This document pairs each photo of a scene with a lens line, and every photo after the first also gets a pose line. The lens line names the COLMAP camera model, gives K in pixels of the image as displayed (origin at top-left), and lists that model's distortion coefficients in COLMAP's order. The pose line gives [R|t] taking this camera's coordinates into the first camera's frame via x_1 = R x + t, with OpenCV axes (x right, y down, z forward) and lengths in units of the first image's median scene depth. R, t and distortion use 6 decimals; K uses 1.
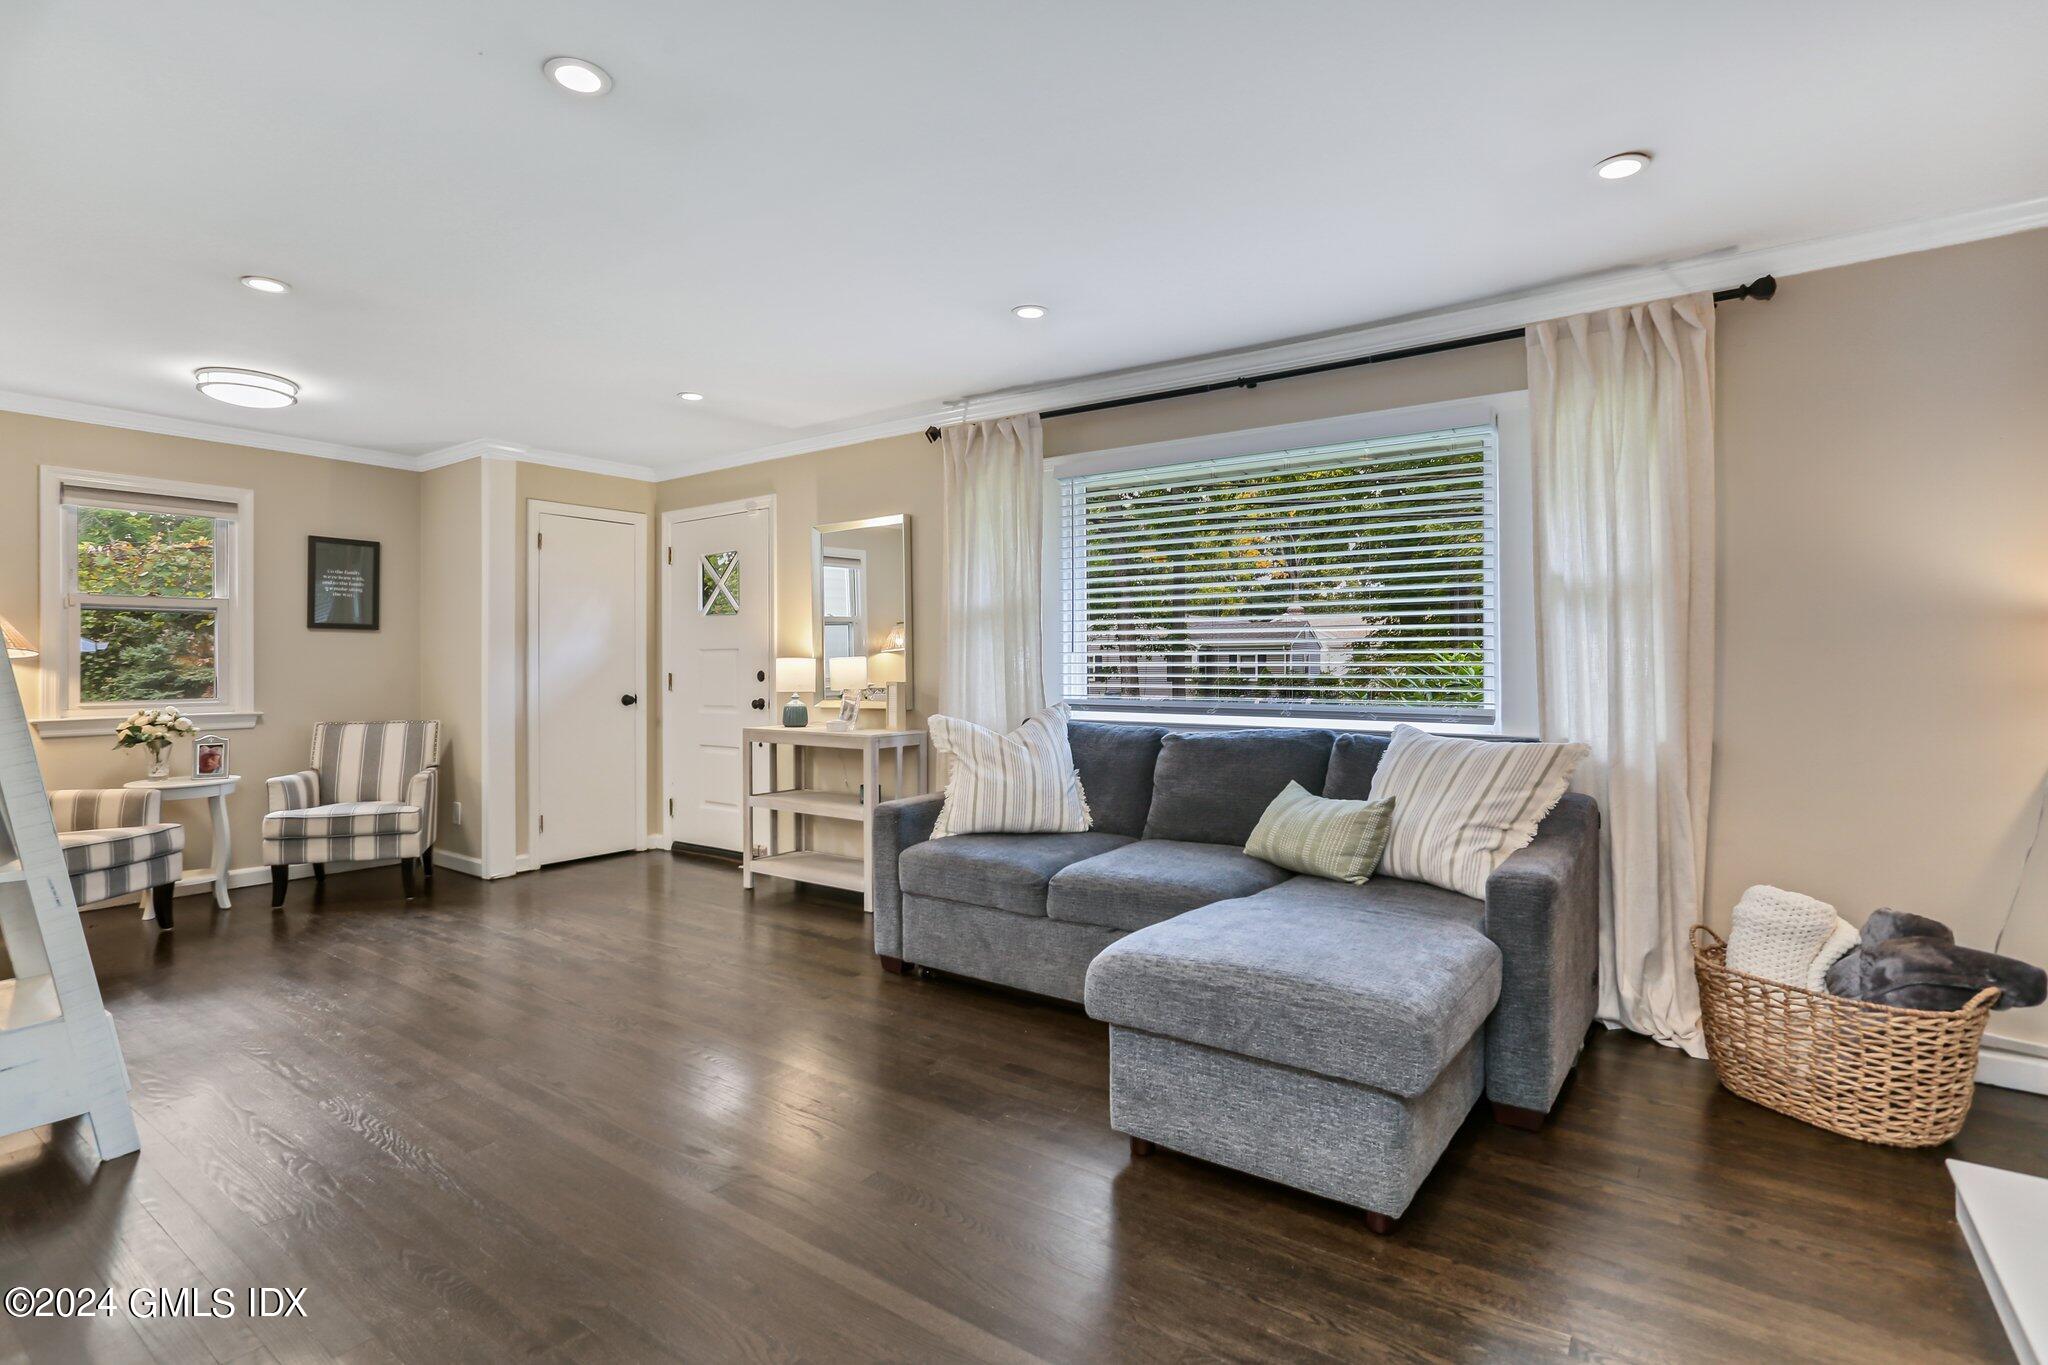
lens RADIAL K [[991.5, 0, 1018.0], [0, 991.5, 667.8], [0, 0, 1]] dist [-0.038956, 0.020345]
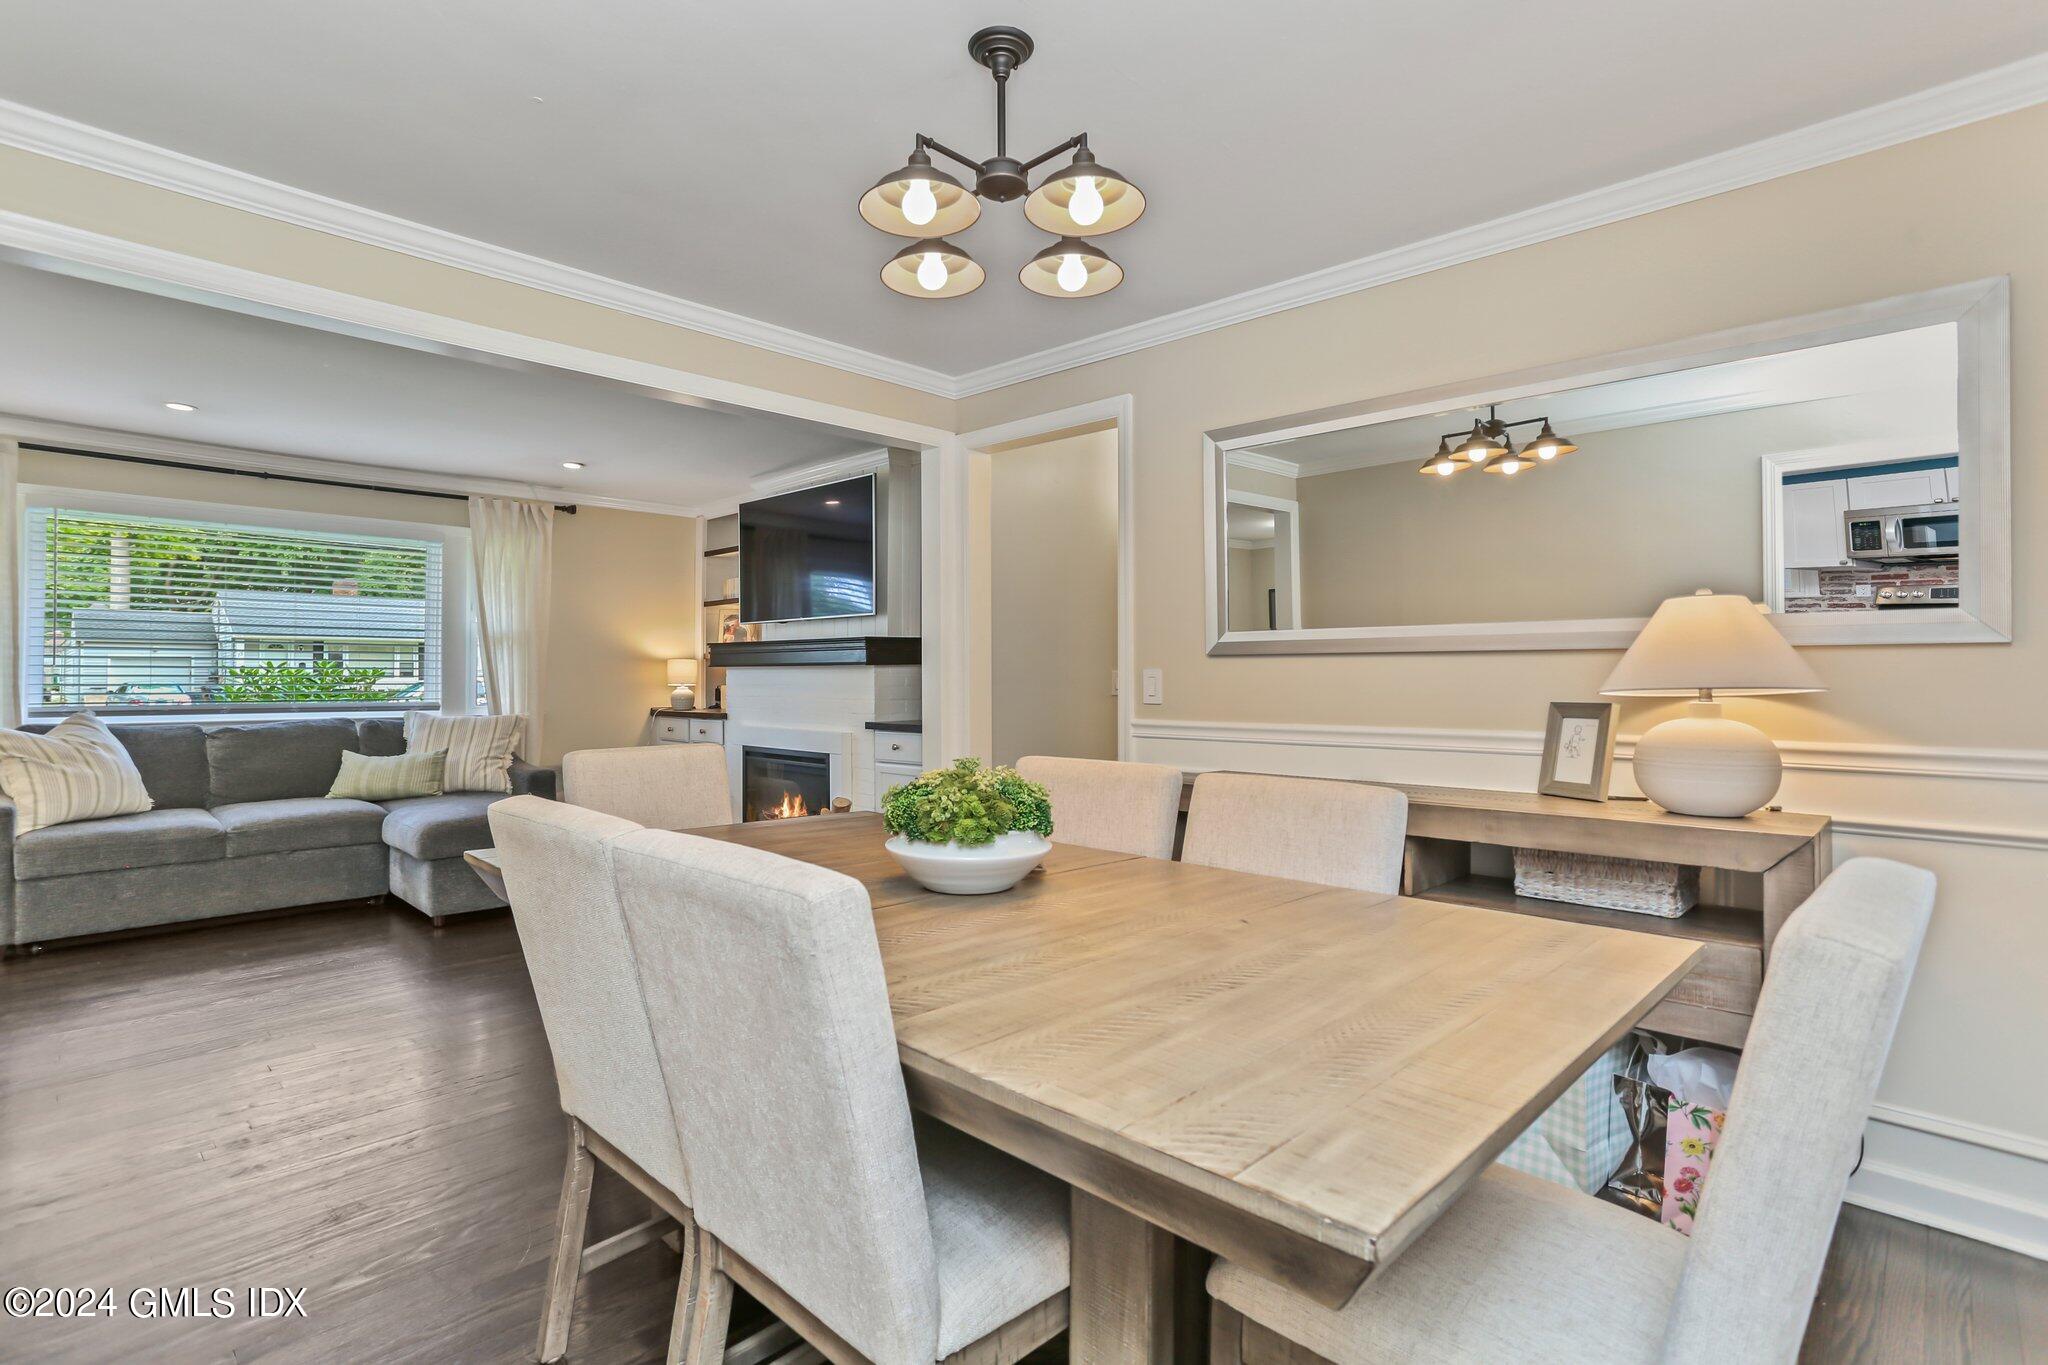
lens RADIAL K [[991.5, 0, 1026.5], [0, 991.5, 663.9], [0, 0, 1]] dist [-0.038956, 0.020345]
pose [[0.139870, 0.013670, 0.990076, -0.969918], [0.002355, 0.999897, -0.014138, 0.000972], [-0.990167, 0.004309, 0.139823, -0.255547]]
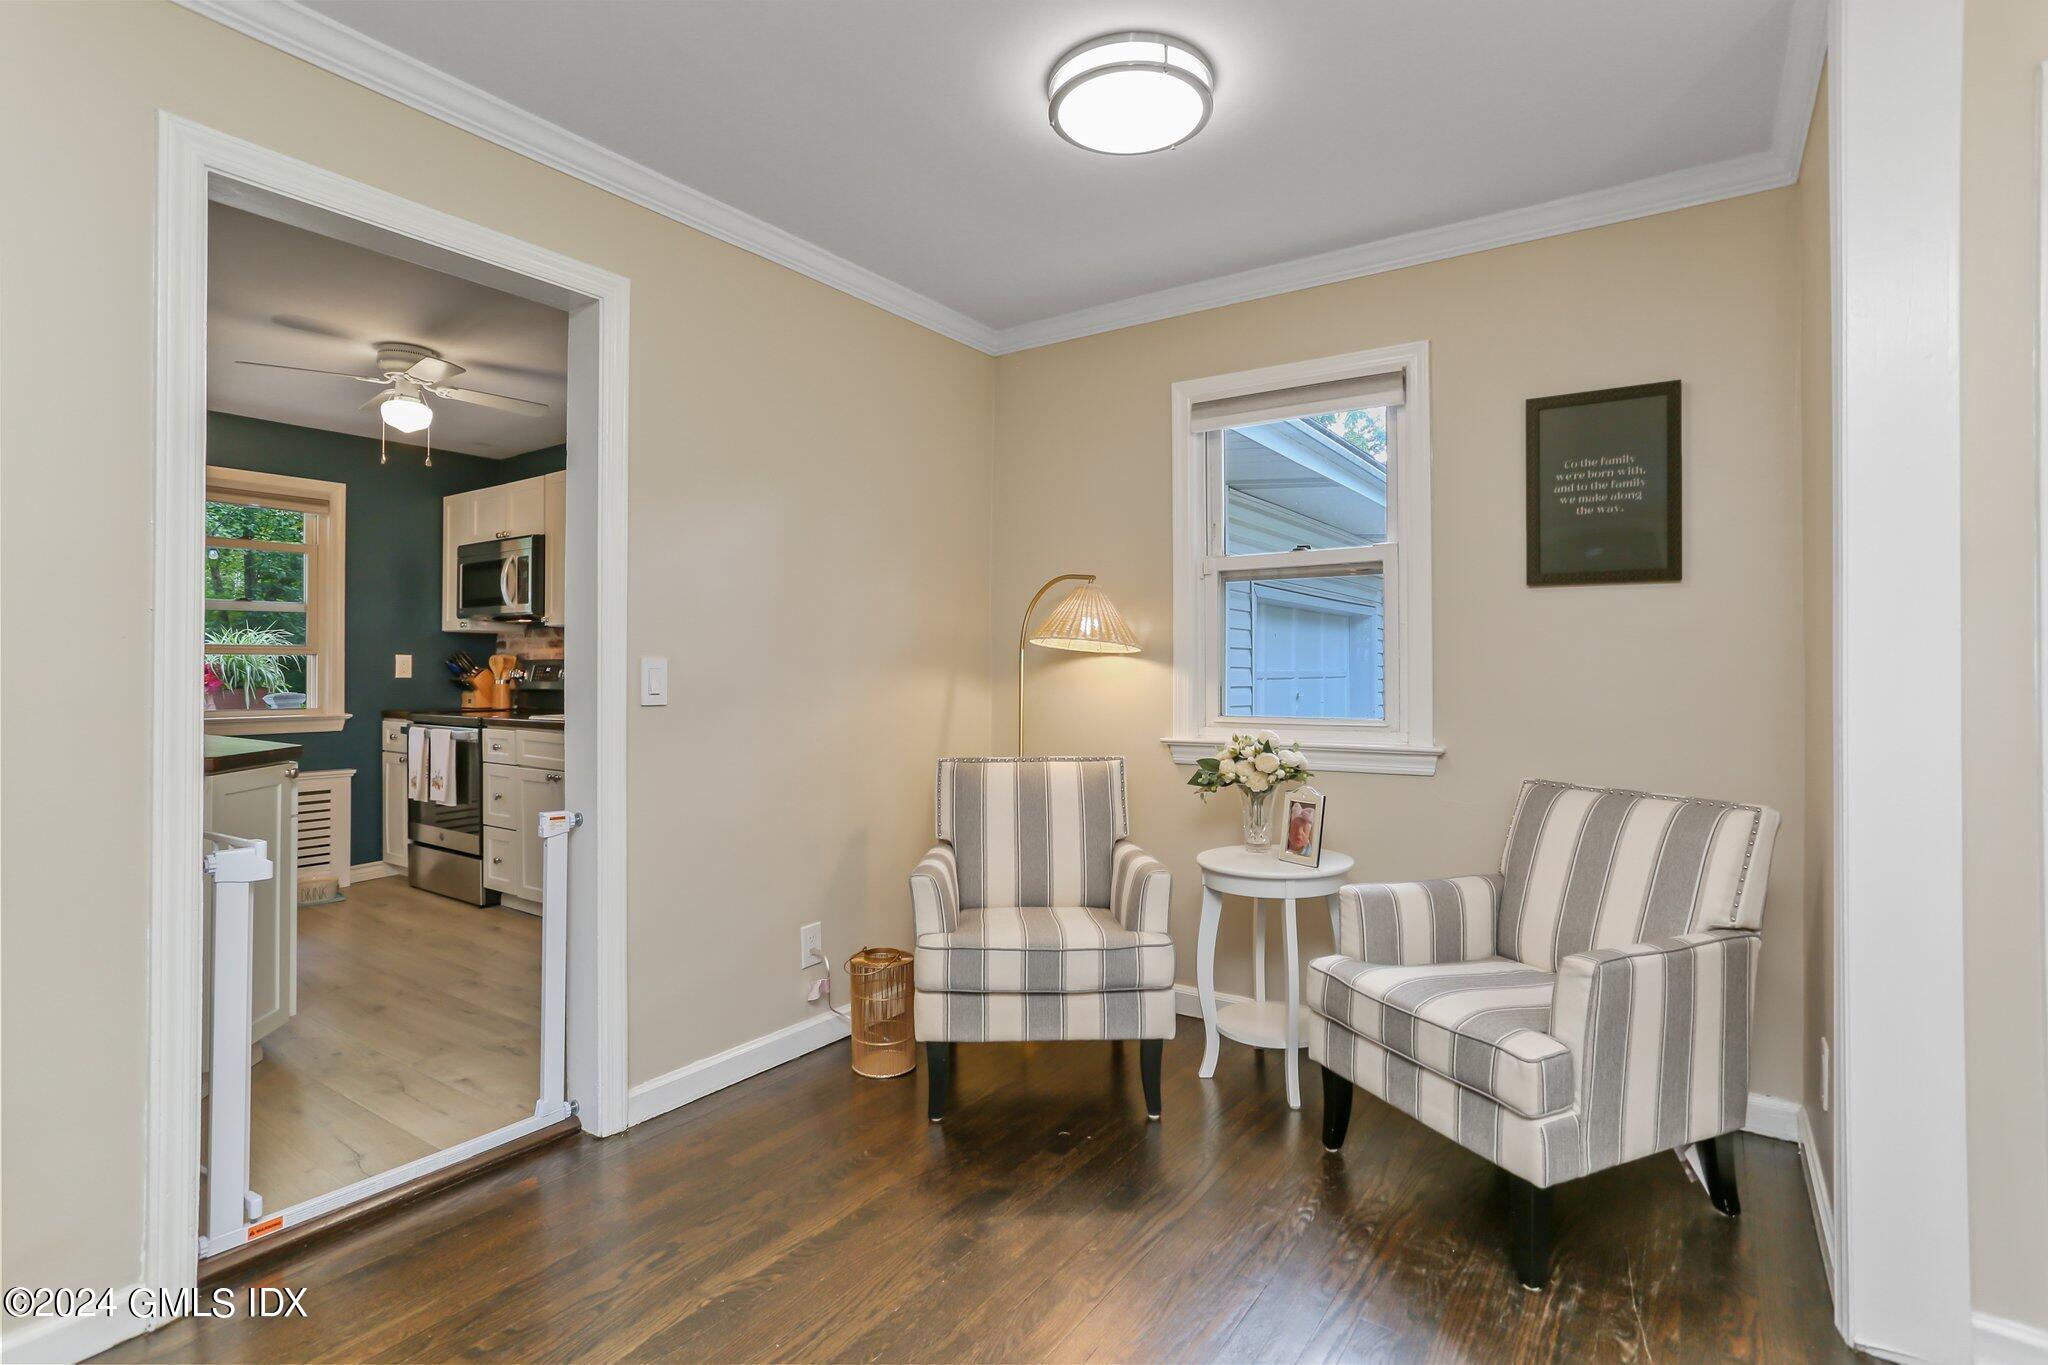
lens RADIAL K [[991.5, 0, 1021.2], [0, 991.5, 672.9], [0, 0, 1]] dist [-0.038956, 0.020345]
pose [[0.017477, 0.004022, -0.999839, -0.308426], [0.000051, 0.999992, 0.004024, 0.002518], [0.999847, -0.000121, 0.017477, 0.973463]]
